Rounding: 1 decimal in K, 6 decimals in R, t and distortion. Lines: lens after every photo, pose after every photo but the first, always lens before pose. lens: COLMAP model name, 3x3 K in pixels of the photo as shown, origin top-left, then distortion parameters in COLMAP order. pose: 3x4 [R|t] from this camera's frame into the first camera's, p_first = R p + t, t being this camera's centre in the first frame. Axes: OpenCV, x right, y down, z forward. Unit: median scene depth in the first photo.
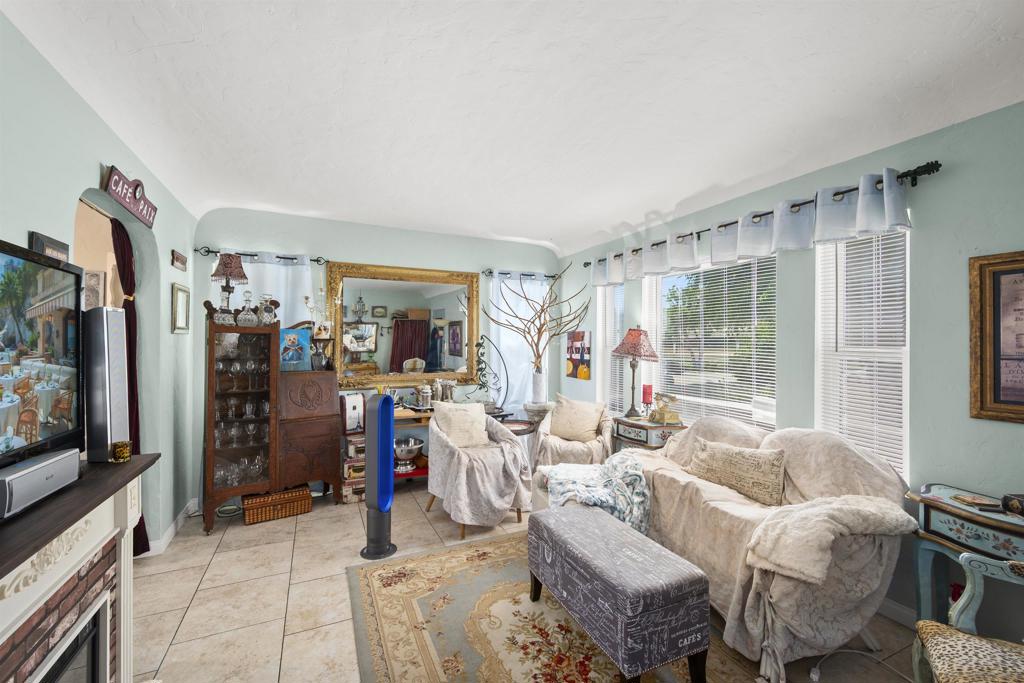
lens RADIAL K [[420.7, 0, 512.4], [0, 420.7, 342.2], [0, 0, 1]] dist [0.001270, -0.000281]
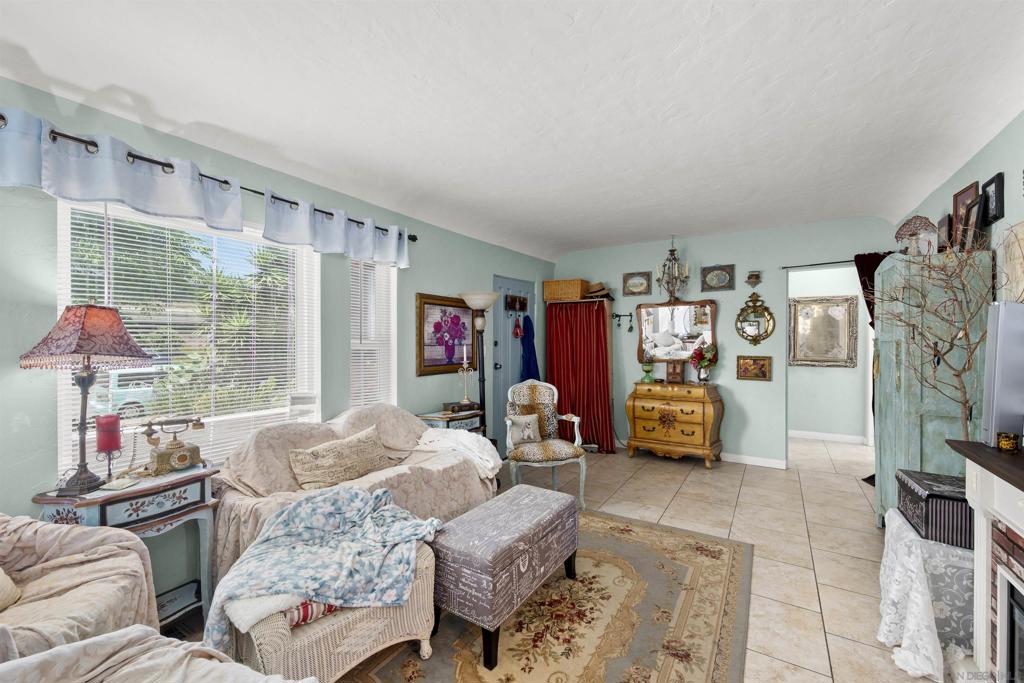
lens RADIAL K [[420.7, 0, 512.4], [0, 420.7, 342.2], [0, 0, 1]] dist [0.001270, -0.000281]
pose [[-0.544747, -0.006469, 0.838575, -0.461657], [-0.004279, 0.999979, 0.004935, 0.007410], [-0.838589, -0.000900, -0.544763, 1.040979]]
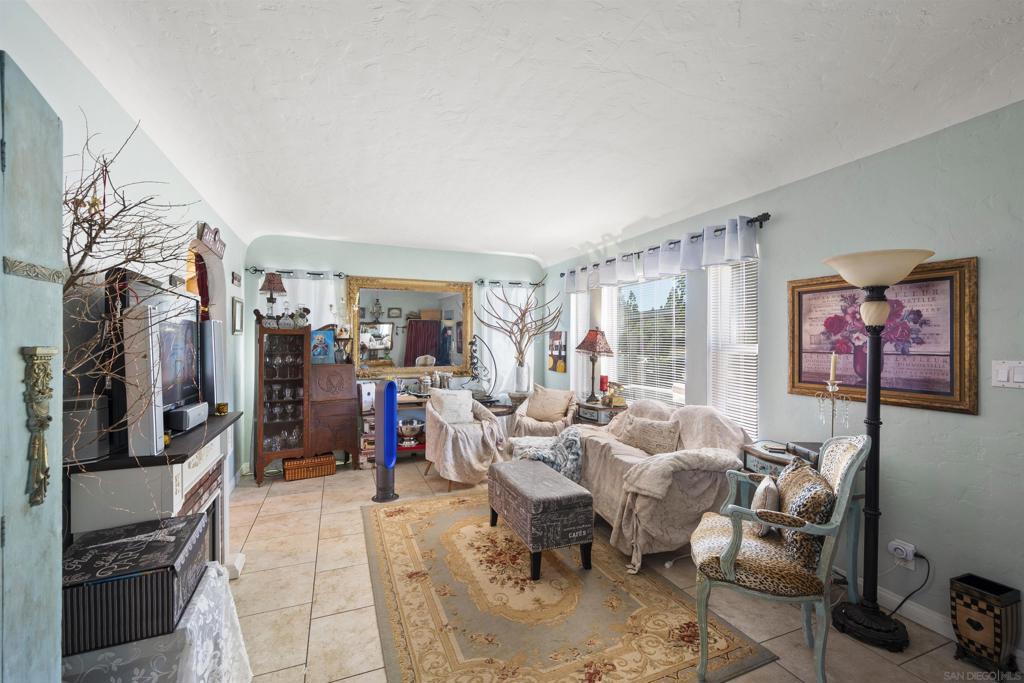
lens RADIAL K [[428.8, 0, 512.8], [0, 428.8, 342.9], [0, 0, 1]] dist [0.001395, -0.000032]
pose [[0.998826, -0.001233, -0.048431, 0.140659], [0.001502, 0.999984, 0.005503, -0.001119], [0.048424, -0.005570, 0.998811, -0.309040]]
